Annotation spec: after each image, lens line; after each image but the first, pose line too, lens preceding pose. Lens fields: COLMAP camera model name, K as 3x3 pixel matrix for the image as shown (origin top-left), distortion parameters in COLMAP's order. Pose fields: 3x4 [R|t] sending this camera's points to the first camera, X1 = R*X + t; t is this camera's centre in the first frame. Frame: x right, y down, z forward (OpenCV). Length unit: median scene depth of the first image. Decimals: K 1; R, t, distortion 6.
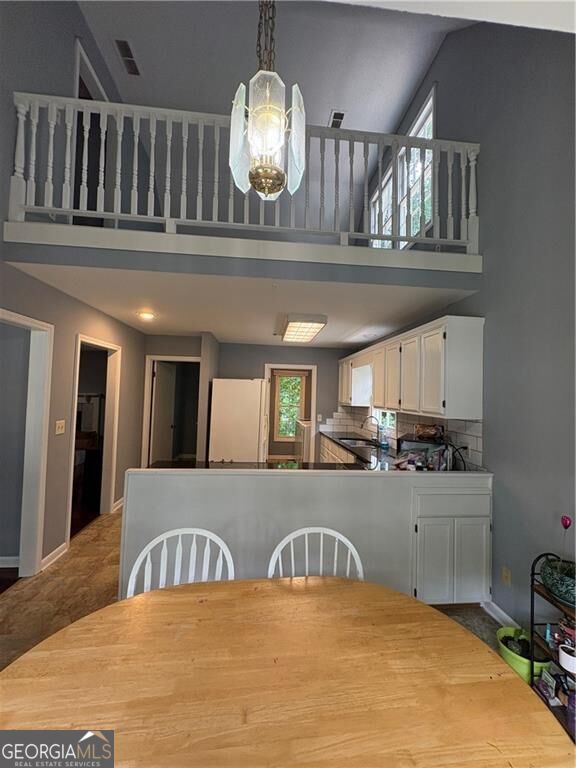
lens RADIAL K [[306.8, 0, 287.6], [0, 306.8, 385.5], [0, 0, 1]] dist [-0.001674, 0.000044]
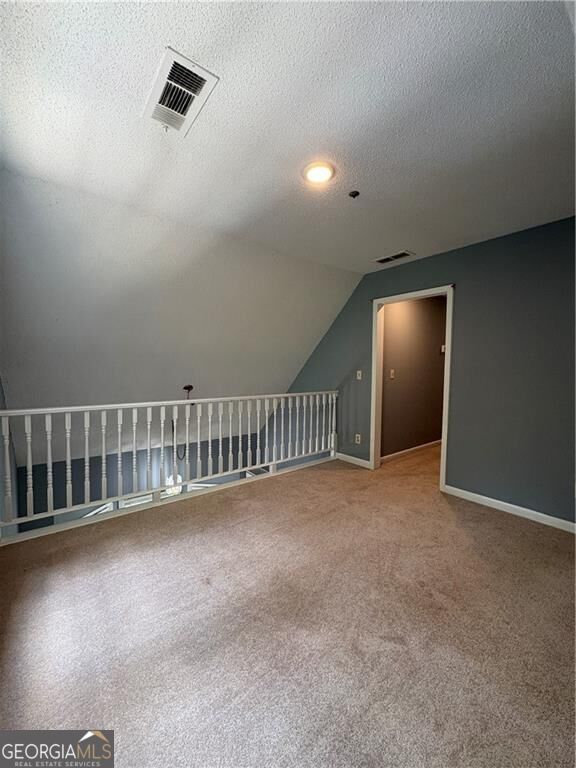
lens RADIAL K [[306.8, 0, 287.2], [0, 306.8, 384.5], [0, 0, 1]] dist [-0.001674, 0.000044]
pose [[0.843335, -0.043414, 0.535632, -0.521513], [-0.003388, 0.996282, 0.086083, -0.984349], [-0.537378, -0.074412, 0.840052, -0.270994]]
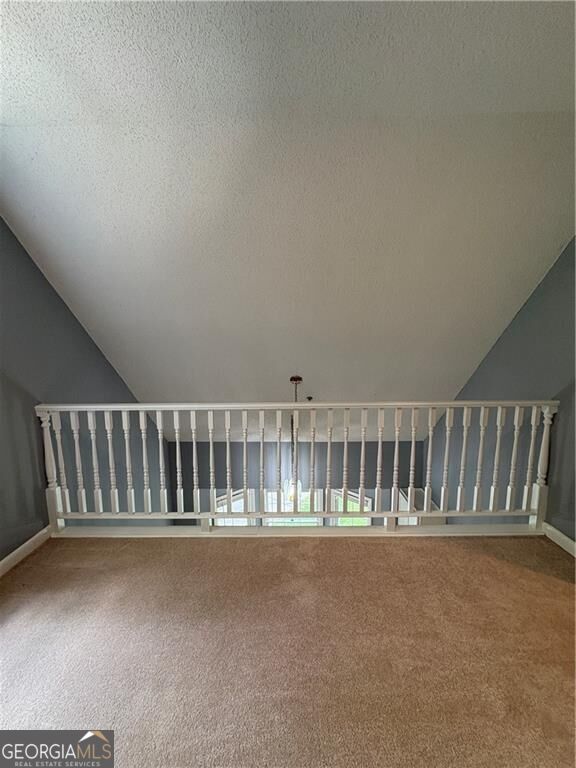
lens RADIAL K [[306.8, 0, 286.8], [0, 306.8, 384.0], [0, 0, 1]] dist [-0.001674, 0.000044]
pose [[0.993660, -0.015694, -0.111329, 0.000373], [0.033151, 0.987084, 0.156737, -1.002532], [0.107431, -0.159433, 0.981346, 0.132340]]
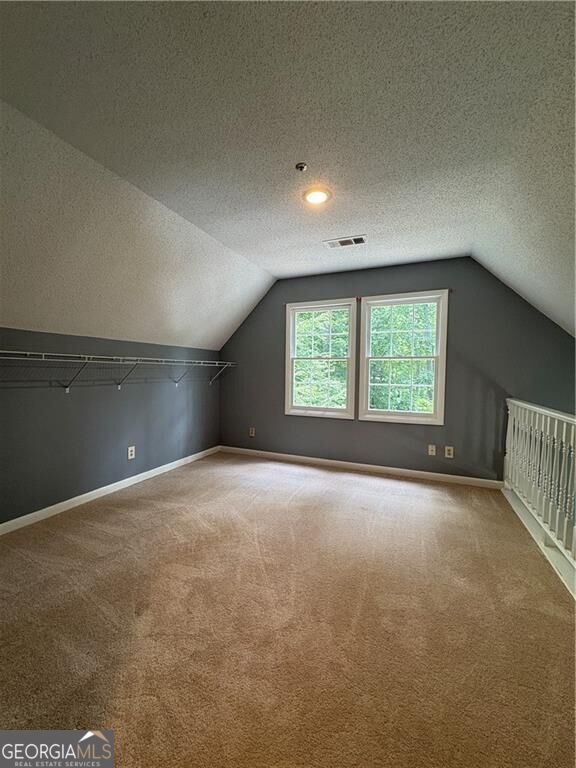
lens RADIAL K [[306.8, 0, 287.0], [0, 306.8, 384.5], [0, 0, 1]] dist [-0.001674, 0.000044]
pose [[-0.477427, 0.017586, -0.878495, 0.762233], [0.007834, 0.999845, 0.015758, -0.917074], [0.878636, 0.000641, -0.477491, 0.683393]]
